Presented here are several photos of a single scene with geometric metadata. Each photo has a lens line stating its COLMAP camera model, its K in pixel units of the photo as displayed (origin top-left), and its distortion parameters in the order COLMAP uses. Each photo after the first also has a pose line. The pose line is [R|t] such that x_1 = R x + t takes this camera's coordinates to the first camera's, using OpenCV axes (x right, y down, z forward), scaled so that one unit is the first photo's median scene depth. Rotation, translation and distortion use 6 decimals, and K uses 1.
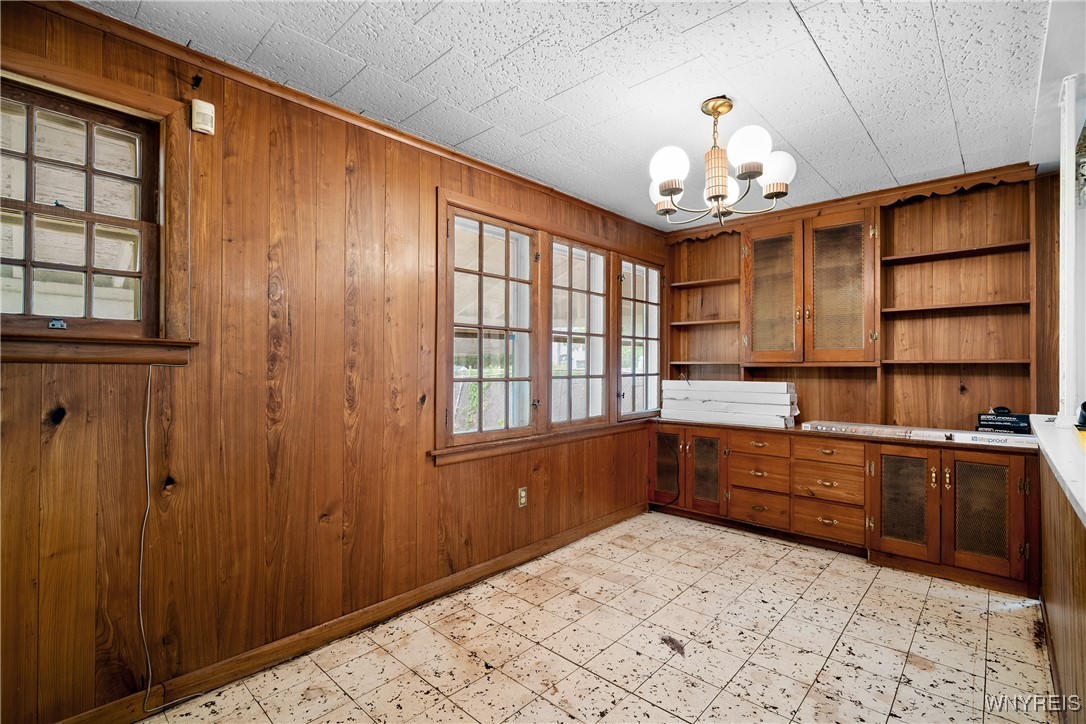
lens RADIAL K [[493.7, 0, 545.8], [0, 493.7, 364.9], [0, 0, 1]] dist [-0.000338, -0.000779]
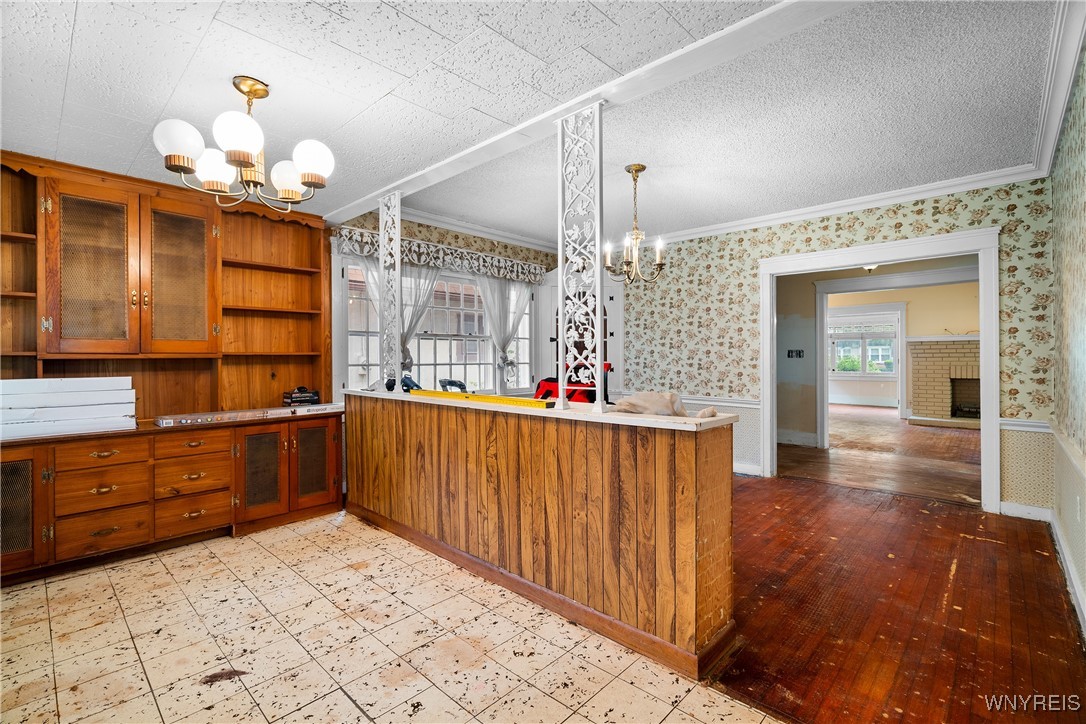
lens RADIAL K [[493.7, 0, 548.3], [0, 493.7, 358.4], [0, 0, 1]] dist [-0.000338, -0.000779]
pose [[0.002878, -0.004780, 0.999984, -0.465289], [0.002351, 0.999986, 0.004774, 0.001267], [-0.999993, 0.002338, 0.002889, 0.321859]]
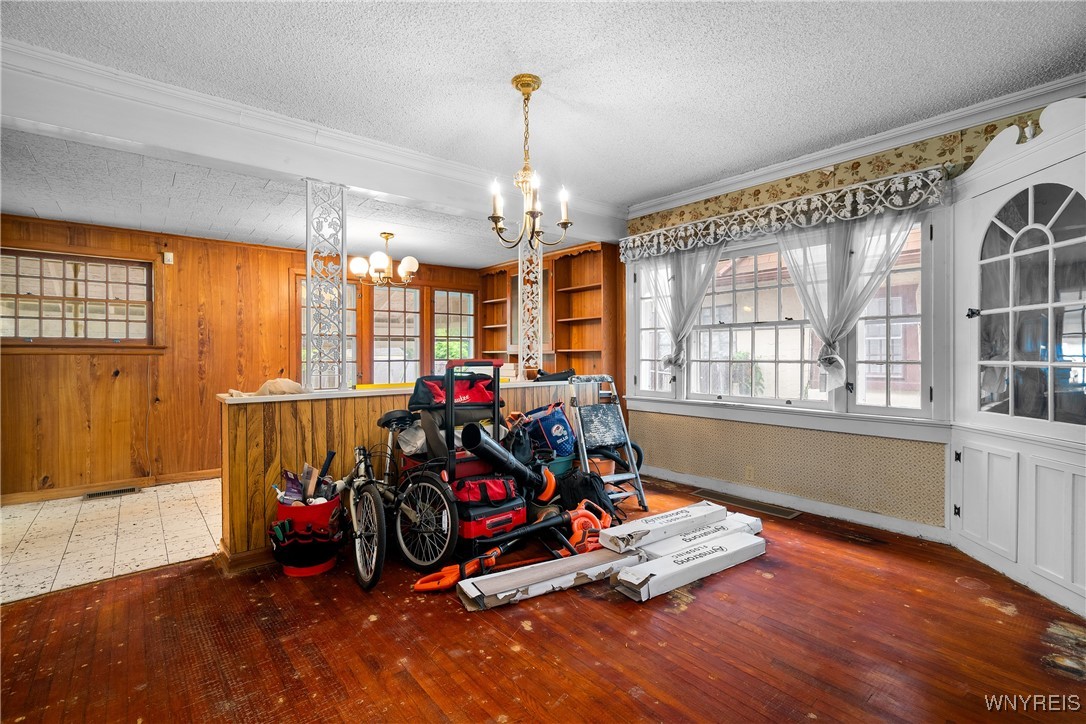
lens RADIAL K [[493.7, 0, 544.9], [0, 493.7, 358.6], [0, 0, 1]] dist [-0.000338, -0.000779]
pose [[0.991767, -0.006957, -0.127864, 0.851630], [0.008202, 0.999924, 0.009209, 0.004984], [0.127790, -0.010182, 0.991749, -0.703541]]
